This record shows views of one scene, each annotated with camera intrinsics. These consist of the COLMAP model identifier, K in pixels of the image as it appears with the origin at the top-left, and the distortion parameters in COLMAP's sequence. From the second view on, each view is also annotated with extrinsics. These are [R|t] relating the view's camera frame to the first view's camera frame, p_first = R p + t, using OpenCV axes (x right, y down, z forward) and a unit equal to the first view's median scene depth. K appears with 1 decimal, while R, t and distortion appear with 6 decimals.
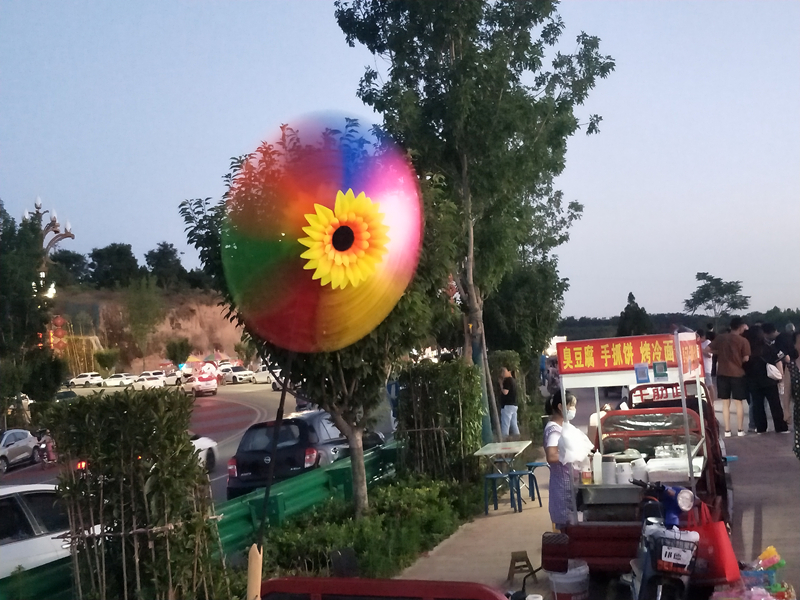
lens RADIAL K [[933.8, 0, 400.0], [0, 933.8, 300.0], [0, 0, 1]] dist [0.153980, -0.610158]
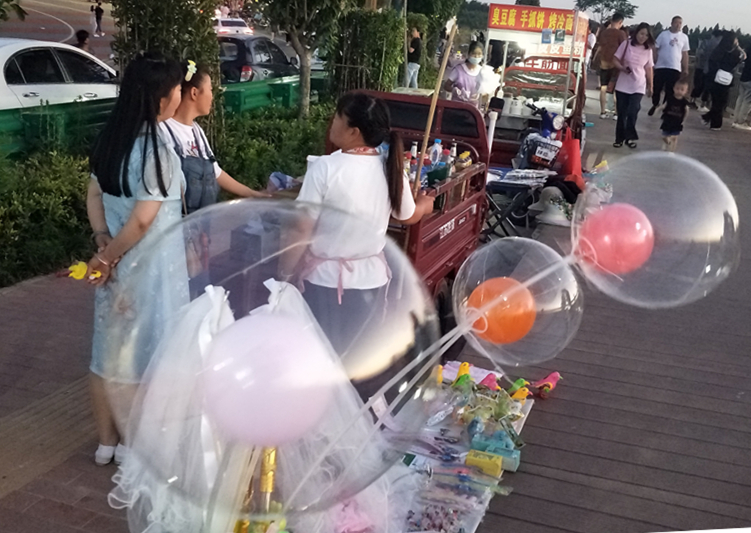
lens RADIAL K [[948.0, 0, 375.5], [0, 948.0, 266.5], [0, 0, 1]] dist [0.102838, -0.036683]
pose [[0.979534, 0.142028, 0.142622, -0.118981], [-0.179046, 0.938556, 0.295050, 0.022253], [-0.091954, -0.314547, 0.944777, -0.344383]]
